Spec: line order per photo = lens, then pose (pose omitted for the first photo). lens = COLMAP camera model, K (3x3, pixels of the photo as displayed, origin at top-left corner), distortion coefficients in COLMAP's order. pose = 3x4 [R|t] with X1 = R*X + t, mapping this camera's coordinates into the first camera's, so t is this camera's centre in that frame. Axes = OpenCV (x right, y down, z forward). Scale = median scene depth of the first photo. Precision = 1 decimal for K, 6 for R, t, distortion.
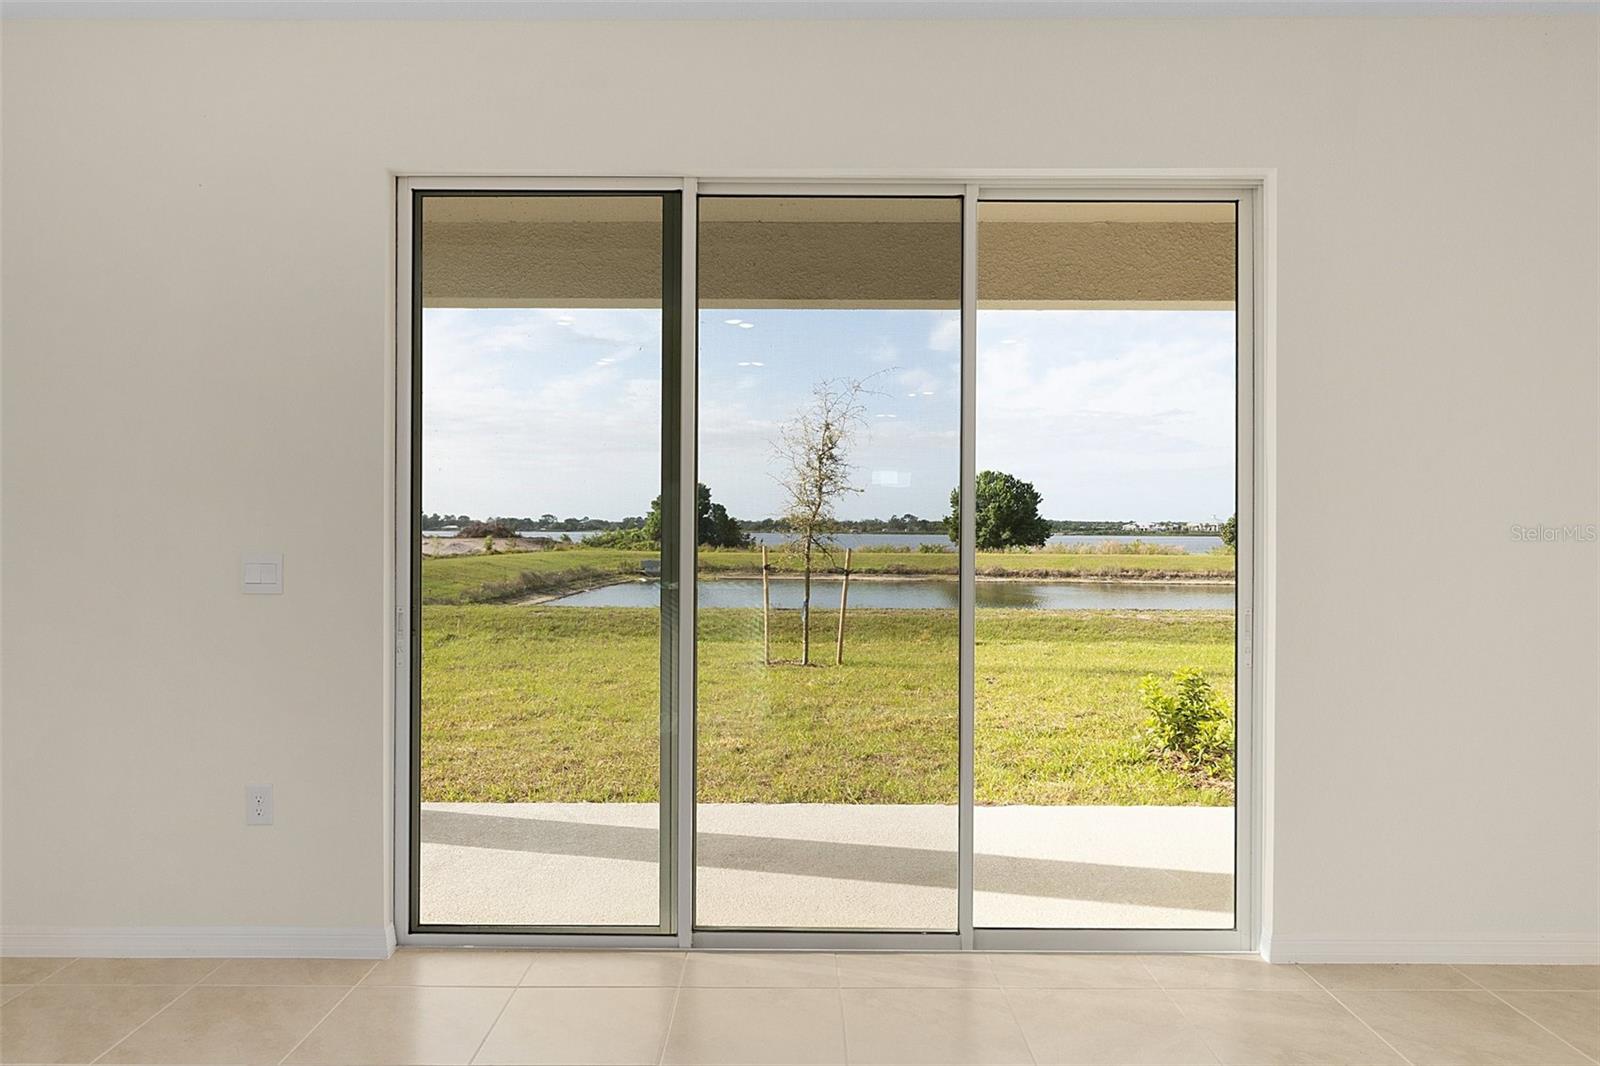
lens RADIAL K [[1078.5, 0, 808.4], [0, 1078.5, 527.3], [0, 0, 1]] dist [-0.019104, 0.001890]
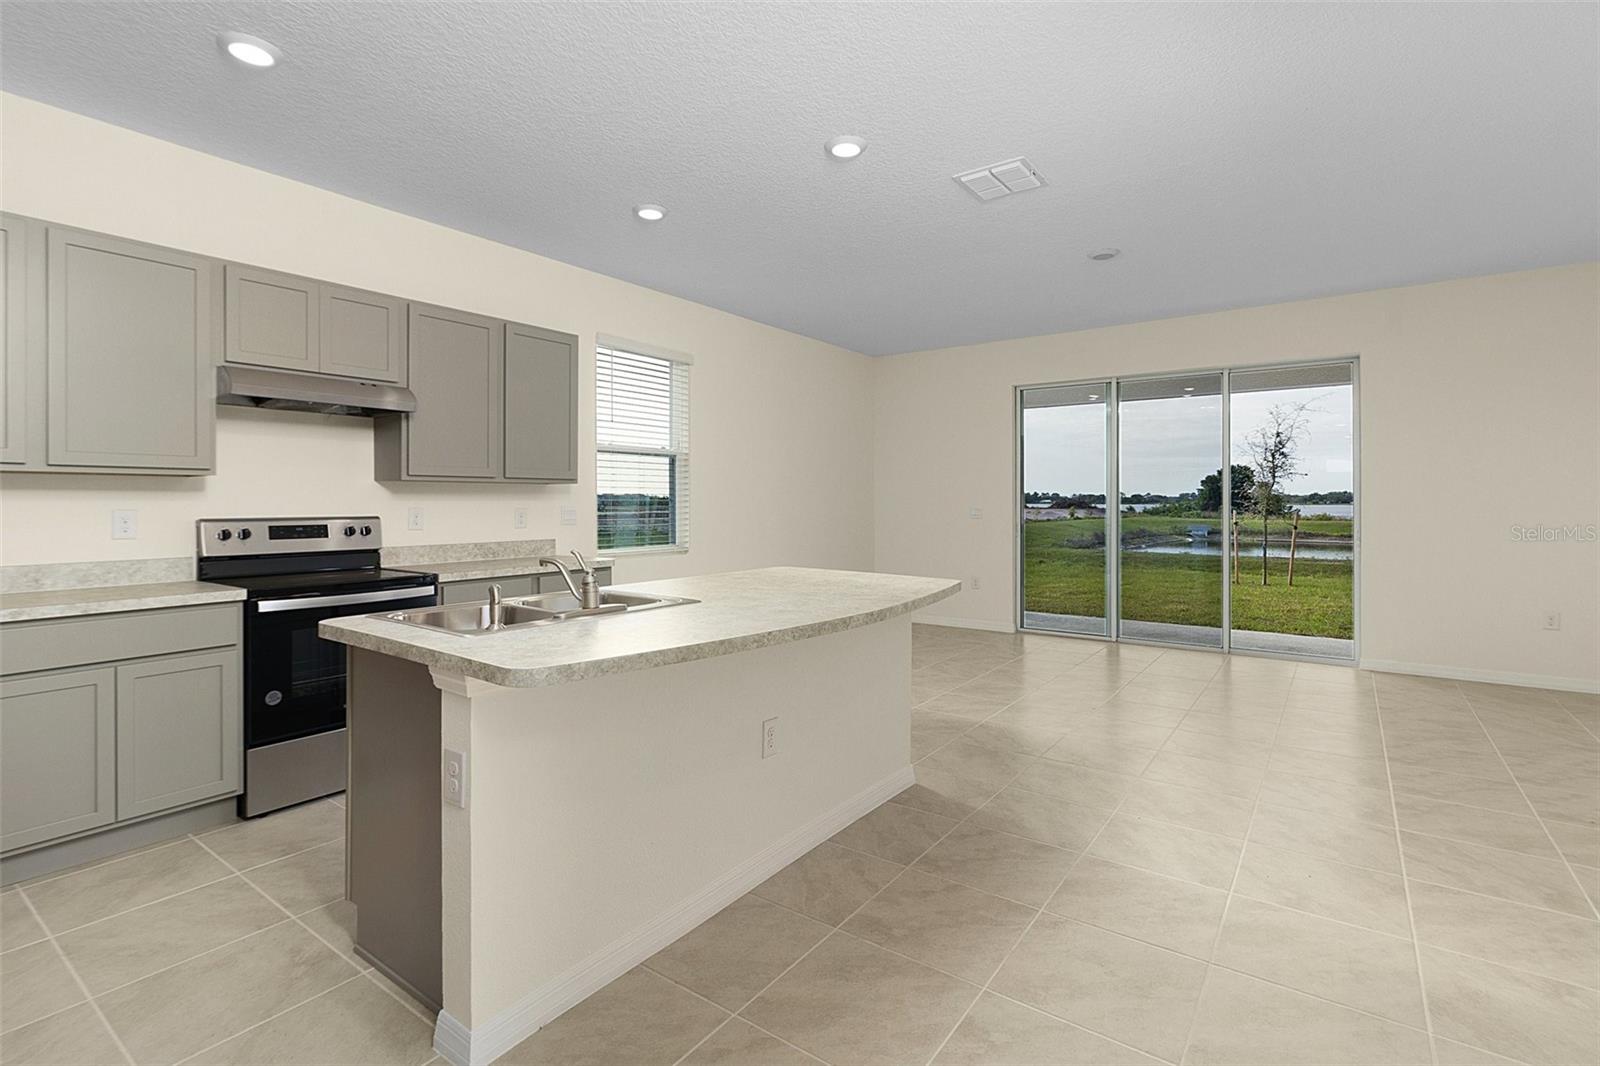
lens RADIAL K [[757.1, 0, 796.2], [0, 757.1, 500.4], [0, 0, 1]] dist [-0.000070, 0.003016]
pose [[0.801814, -0.004786, -0.597555, 0.032110], [0.004044, 0.999988, -0.002583, 0.000773], [0.597561, -0.000345, 0.801824, -0.087446]]
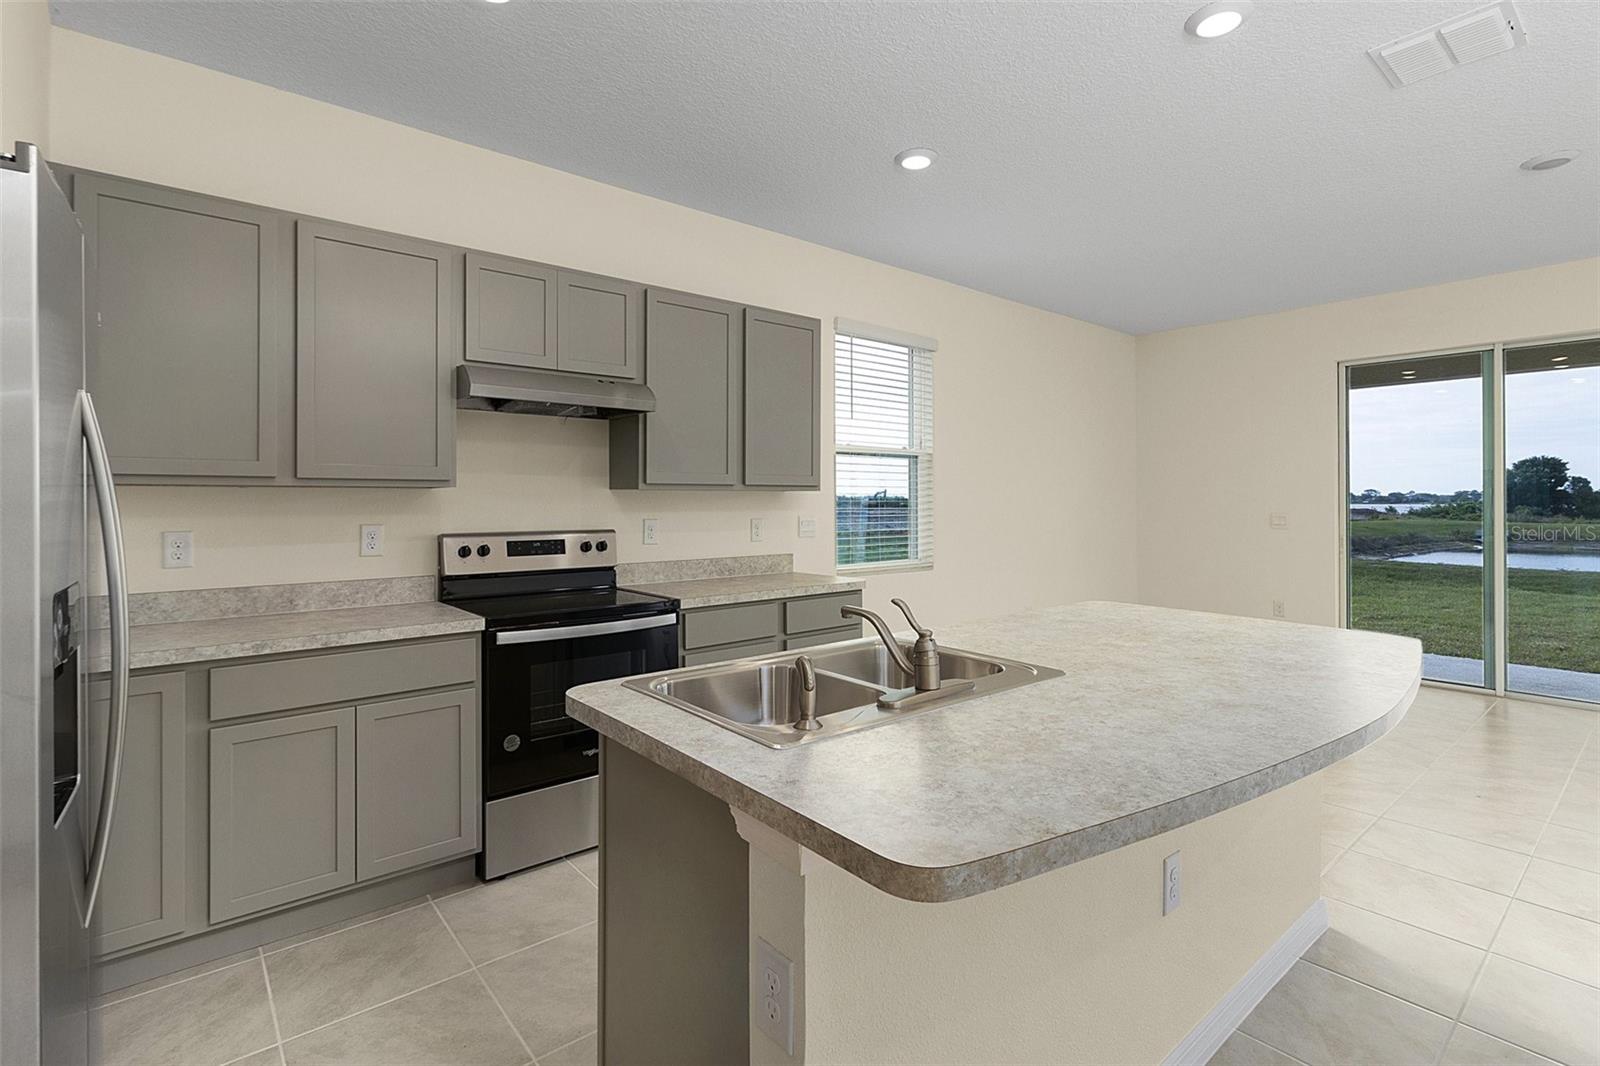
lens RADIAL K [[757.1, 0, 794.4], [0, 757.1, 496.8], [0, 0, 1]] dist [-0.000070, 0.003016]
pose [[0.632021, -0.008913, -0.774900, 0.013293], [0.004493, 0.999959, -0.007837, -0.000551], [0.774938, 0.001471, 0.632035, -0.081095]]
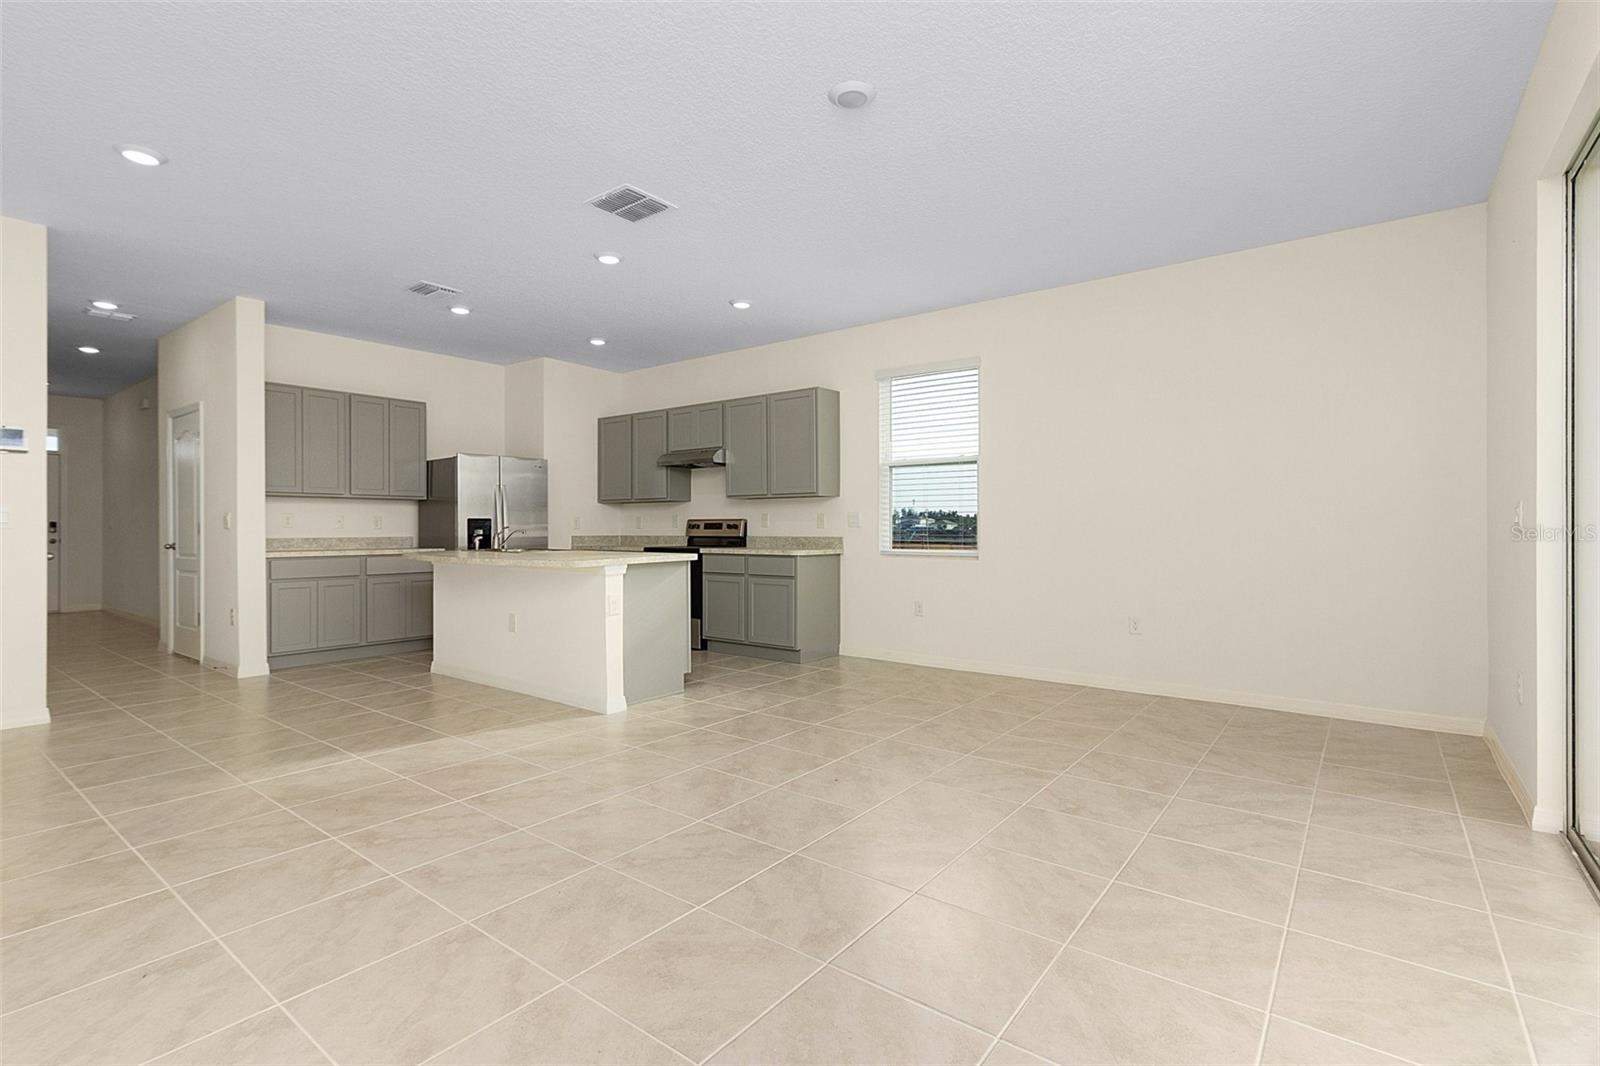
lens RADIAL K [[757.1, 0, 803.4], [0, 757.1, 531.2], [0, 0, 1]] dist [-0.000070, 0.003016]
pose [[-0.622917, 0.001199, -0.782287, 0.059100], [-0.000123, 0.999999, 0.001630, 0.004565], [0.782288, 0.001112, -0.622916, 0.067152]]
